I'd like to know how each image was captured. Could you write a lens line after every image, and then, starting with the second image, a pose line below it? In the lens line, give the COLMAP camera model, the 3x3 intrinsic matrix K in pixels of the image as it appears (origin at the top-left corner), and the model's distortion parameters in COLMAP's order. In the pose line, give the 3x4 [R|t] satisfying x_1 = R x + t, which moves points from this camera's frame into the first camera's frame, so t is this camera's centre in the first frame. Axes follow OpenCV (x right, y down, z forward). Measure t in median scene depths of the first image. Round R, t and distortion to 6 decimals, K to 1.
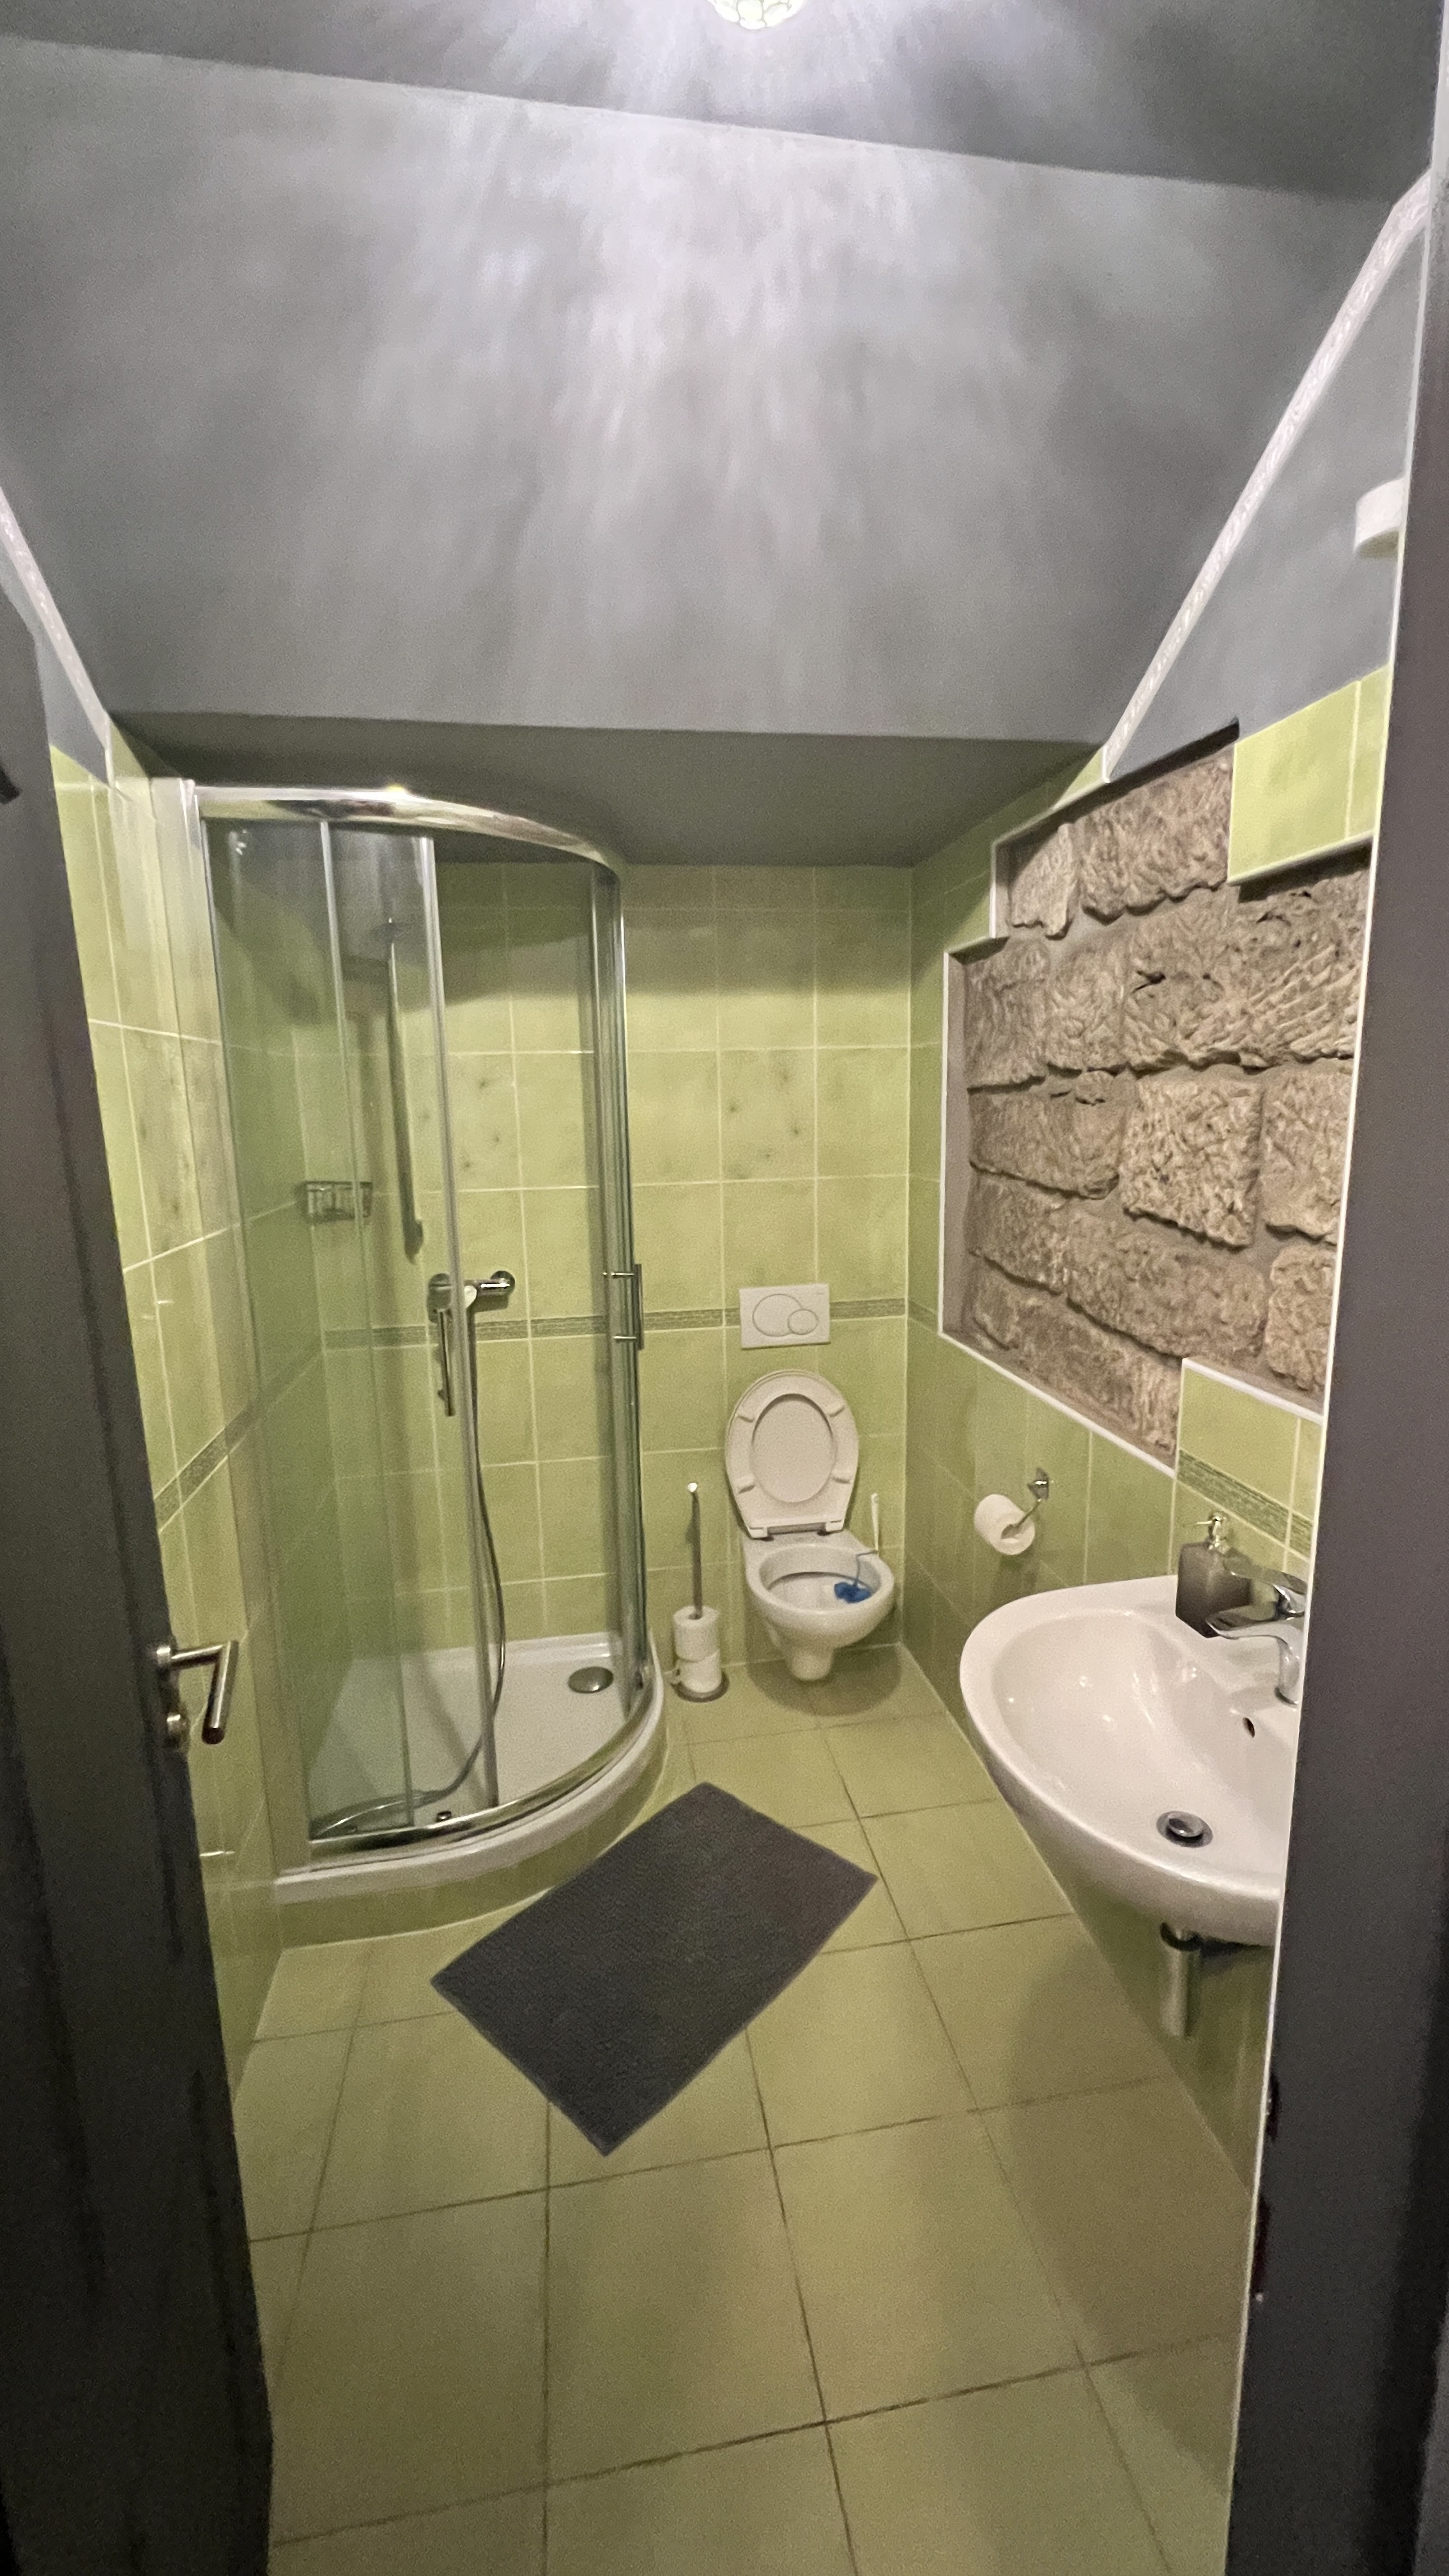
lens RADIAL K [[1028.6, 0, 725.6], [0, 1028.6, 1284.1], [0, 0, 1]] dist [-0.001480, -0.000044]
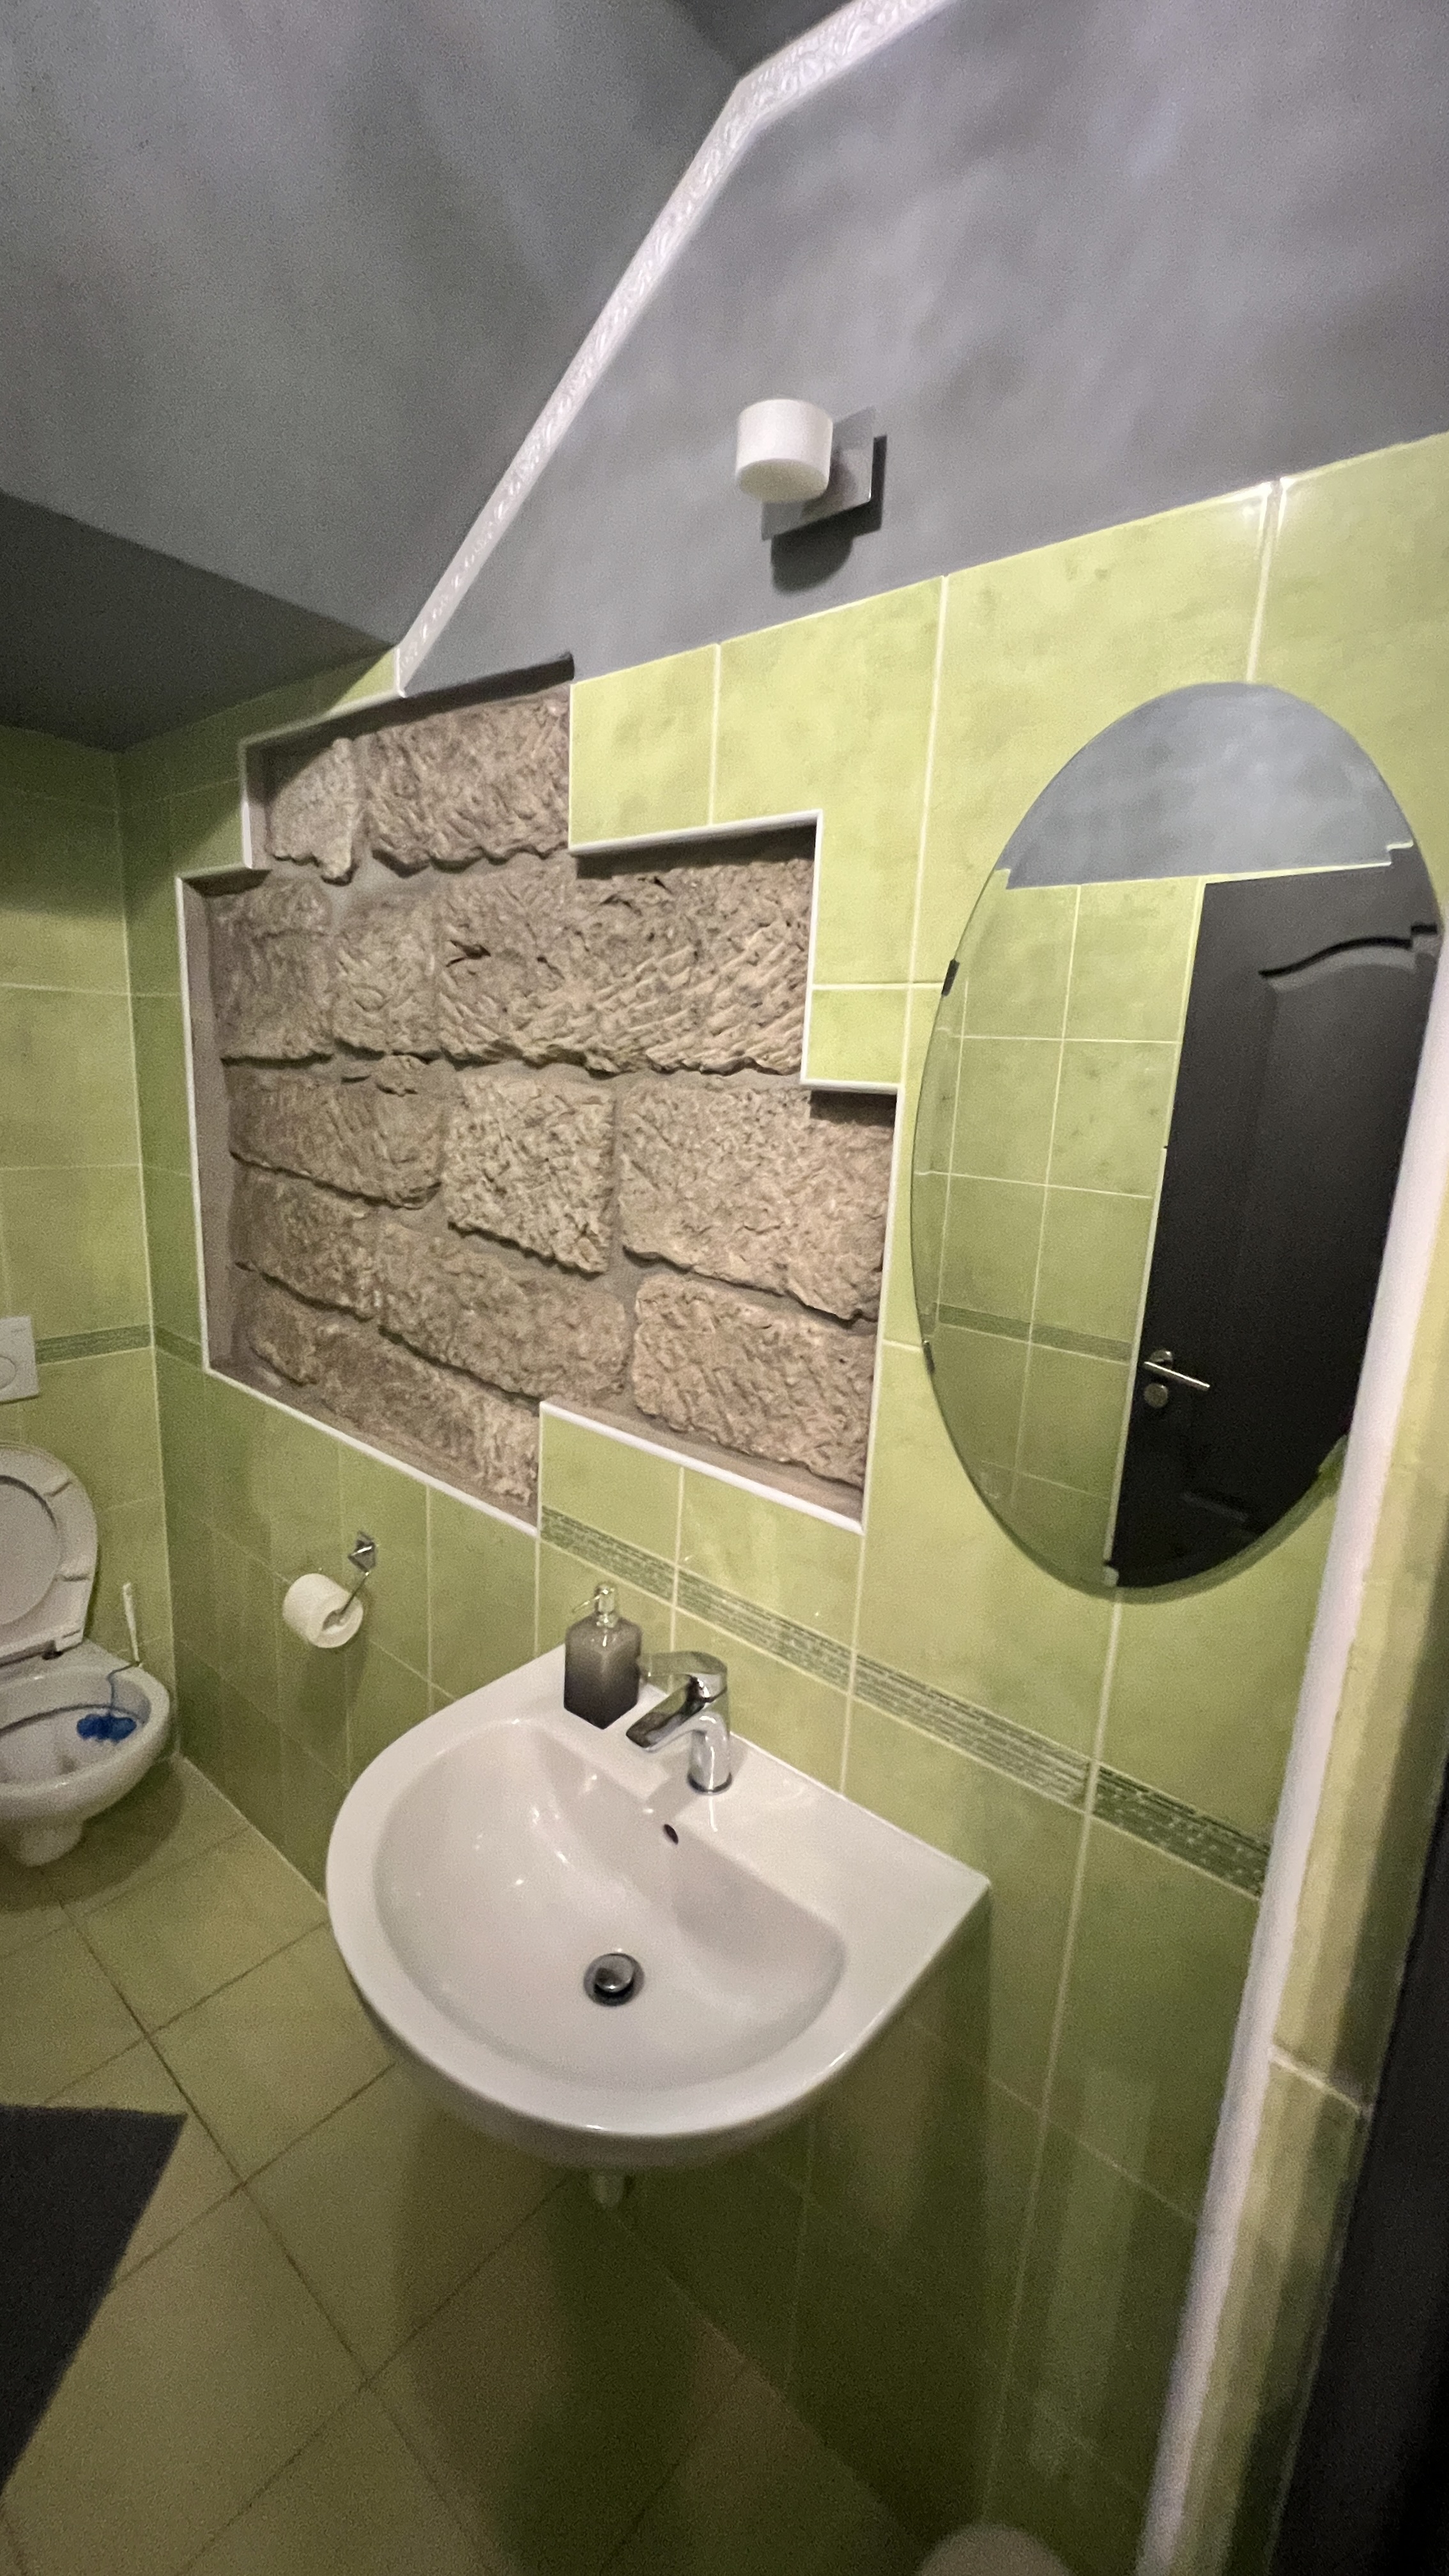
lens RADIAL K [[1028.6, 0, 716.3], [0, 1028.6, 1282.7], [0, 0, 1]] dist [-0.001480, -0.000044]
pose [[0.761182, -0.076295, 0.644035, 0.005851], [0.051952, 0.997038, 0.056711, -0.062625], [-0.646454, -0.009709, 0.762891, 0.218385]]
